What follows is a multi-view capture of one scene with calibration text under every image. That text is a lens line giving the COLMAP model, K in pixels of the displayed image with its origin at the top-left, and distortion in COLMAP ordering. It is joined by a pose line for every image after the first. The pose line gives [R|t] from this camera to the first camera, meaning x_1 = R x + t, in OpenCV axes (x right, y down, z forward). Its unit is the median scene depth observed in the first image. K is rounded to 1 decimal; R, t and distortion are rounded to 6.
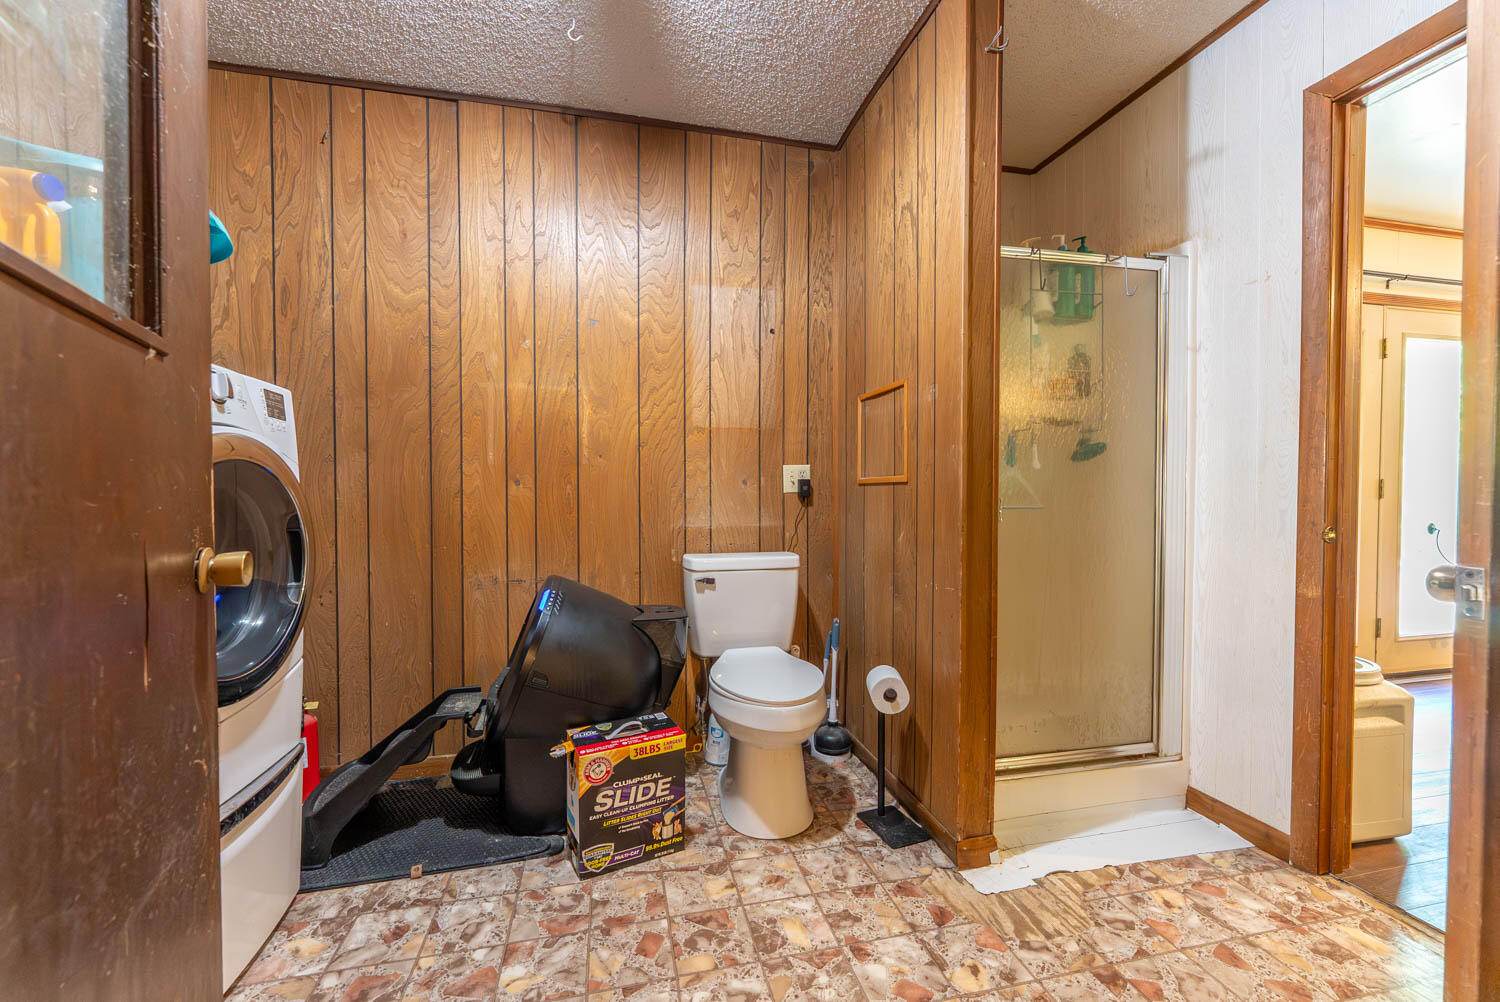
lens RADIAL K [[599.1, 0, 745.4], [0, 599.1, 503.2], [0, 0, 1]] dist [0.001250, -0.000726]
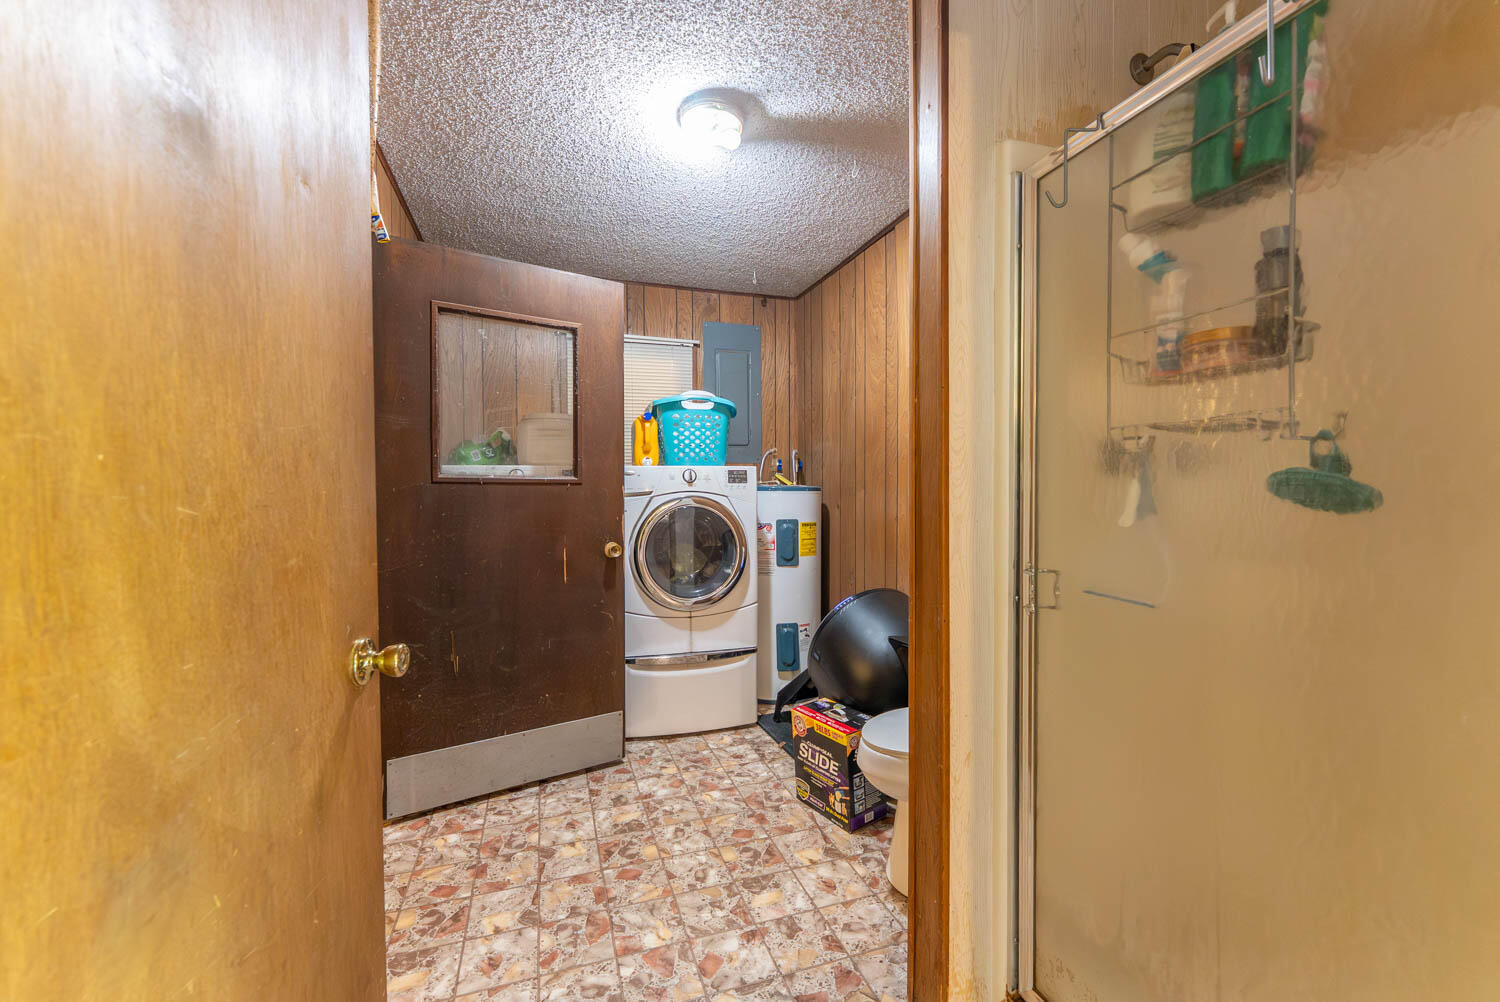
lens RADIAL K [[599.1, 0, 745.4], [0, 599.1, 503.2], [0, 0, 1]] dist [0.001250, -0.000726]
pose [[0.101289, 0.016251, -0.994724, 1.192831], [-0.012770, 0.999805, 0.015034, -0.098631], [0.994775, 0.011180, 0.101476, 0.768701]]
